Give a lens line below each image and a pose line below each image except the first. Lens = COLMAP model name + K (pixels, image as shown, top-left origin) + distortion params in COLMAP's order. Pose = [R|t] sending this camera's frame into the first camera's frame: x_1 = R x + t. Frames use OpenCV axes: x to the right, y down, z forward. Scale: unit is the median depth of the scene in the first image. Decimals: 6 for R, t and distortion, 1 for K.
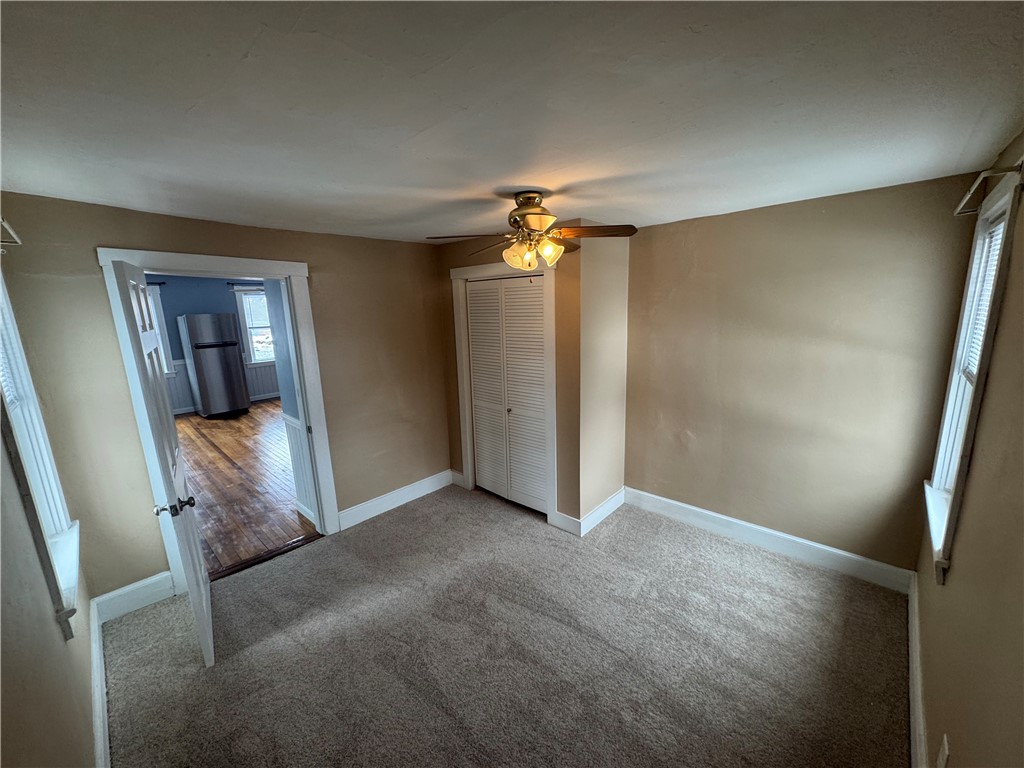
lens RADIAL K [[407.7, 0, 510.3], [0, 407.7, 383.5], [0, 0, 1]] dist [0.000725, 0.000038]
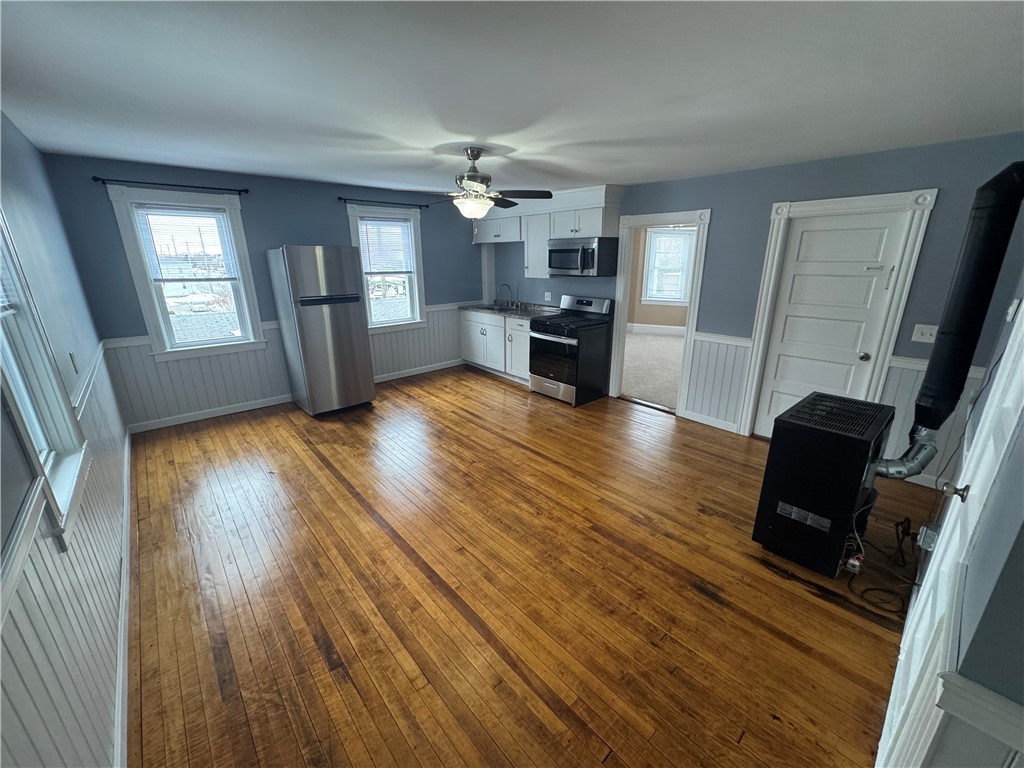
lens RADIAL K [[407.7, 0, 514.5], [0, 407.7, 384.8], [0, 0, 1]] dist [0.000725, 0.000038]
pose [[0.996092, 0.055234, -0.068925, -0.394241], [-0.047588, 0.993008, 0.108026, -0.047381], [0.074410, -0.104324, 0.991756, 0.401156]]
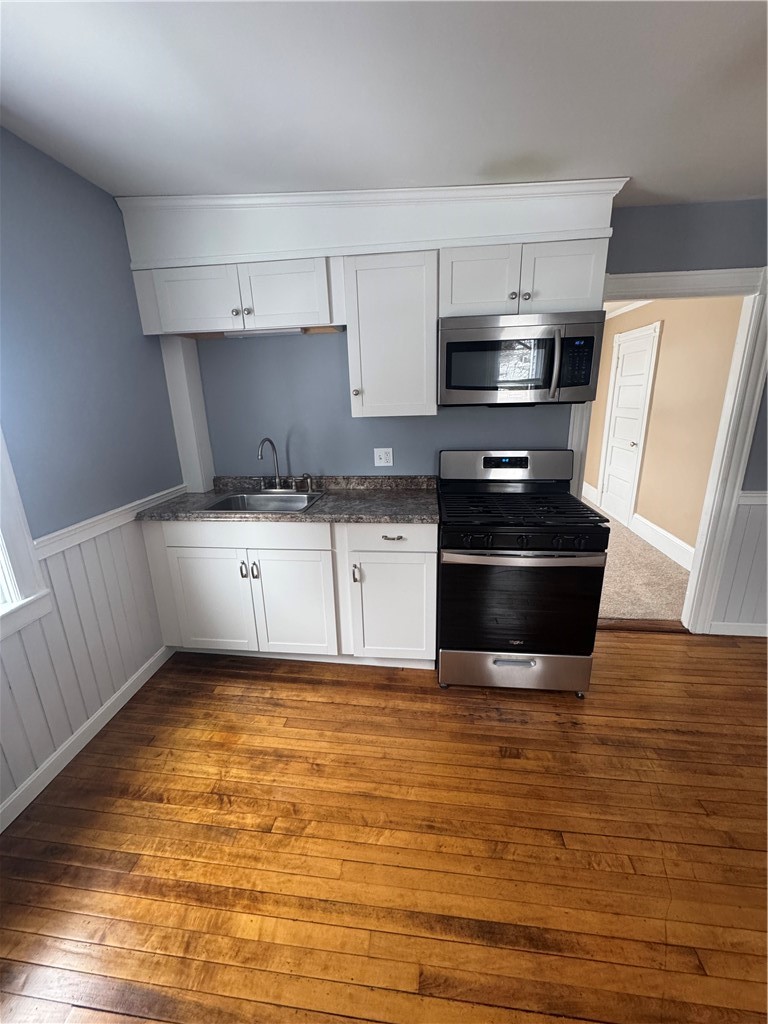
lens RADIAL K [[407.7, 0, 385.6], [0, 407.7, 512.1], [0, 0, 1]] dist [0.000725, 0.000038]
pose [[0.794525, -0.149357, 0.588577, -0.604169], [0.116539, 0.988766, 0.093593, -0.118202], [-0.595944, -0.005770, 0.803005, 0.905651]]
